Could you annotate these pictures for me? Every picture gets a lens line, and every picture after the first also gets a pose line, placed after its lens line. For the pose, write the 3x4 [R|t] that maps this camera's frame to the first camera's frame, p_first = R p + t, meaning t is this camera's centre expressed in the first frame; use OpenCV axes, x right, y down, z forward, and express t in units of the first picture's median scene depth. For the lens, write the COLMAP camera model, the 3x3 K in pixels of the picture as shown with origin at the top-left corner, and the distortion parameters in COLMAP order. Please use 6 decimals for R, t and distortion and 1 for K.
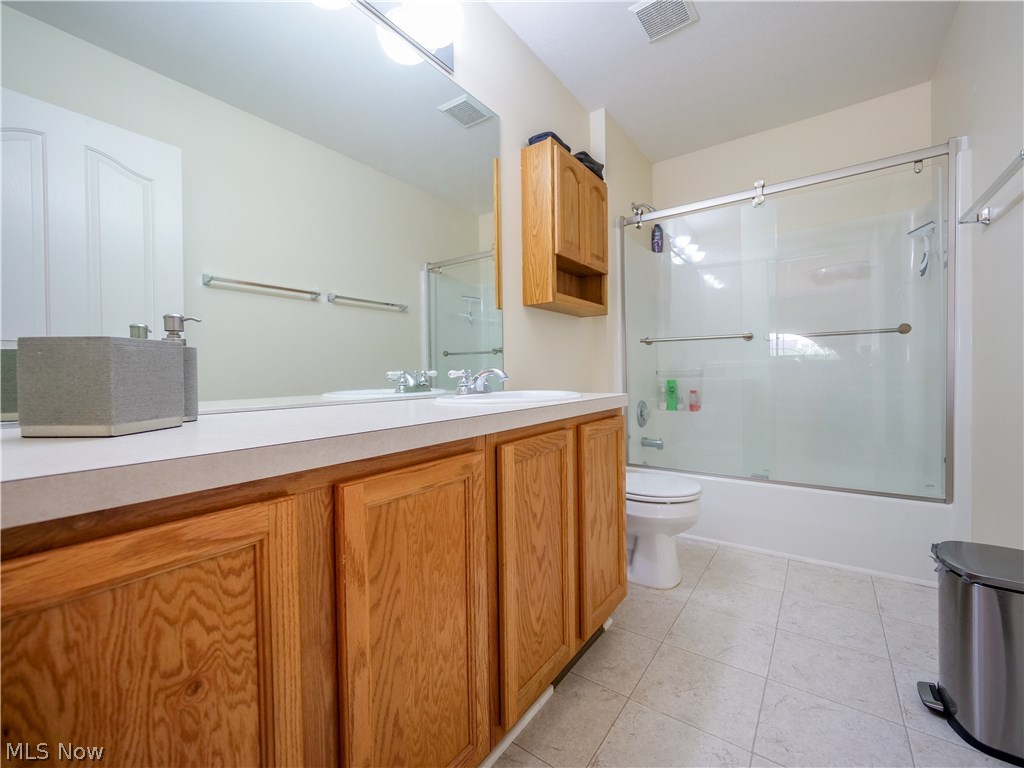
lens RADIAL K [[427.5, 0, 507.7], [0, 427.5, 377.7], [0, 0, 1]] dist [-0.003959, -0.000621]
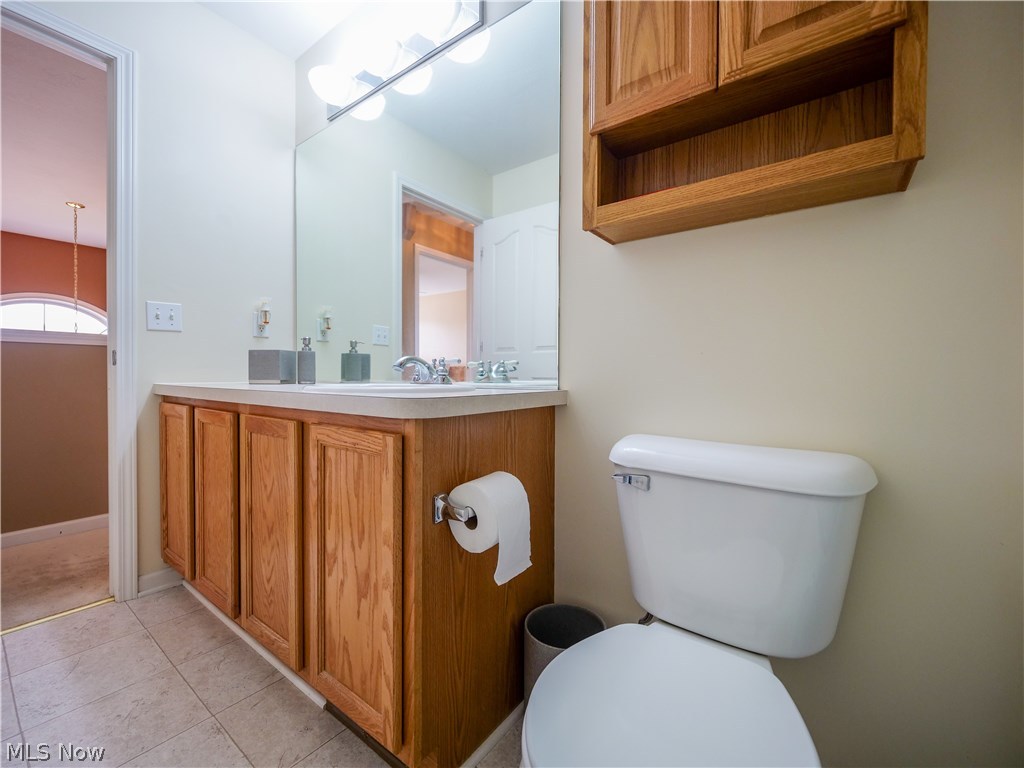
lens RADIAL K [[440.2, 0, 511.0], [0, 440.2, 377.5], [0, 0, 1]] dist [-0.004369, -0.000687]
pose [[-0.014489, 0.021883, -0.999656, 1.078722], [-0.013496, 0.999665, 0.022079, -0.000209], [0.999804, 0.013811, -0.014189, 1.478895]]
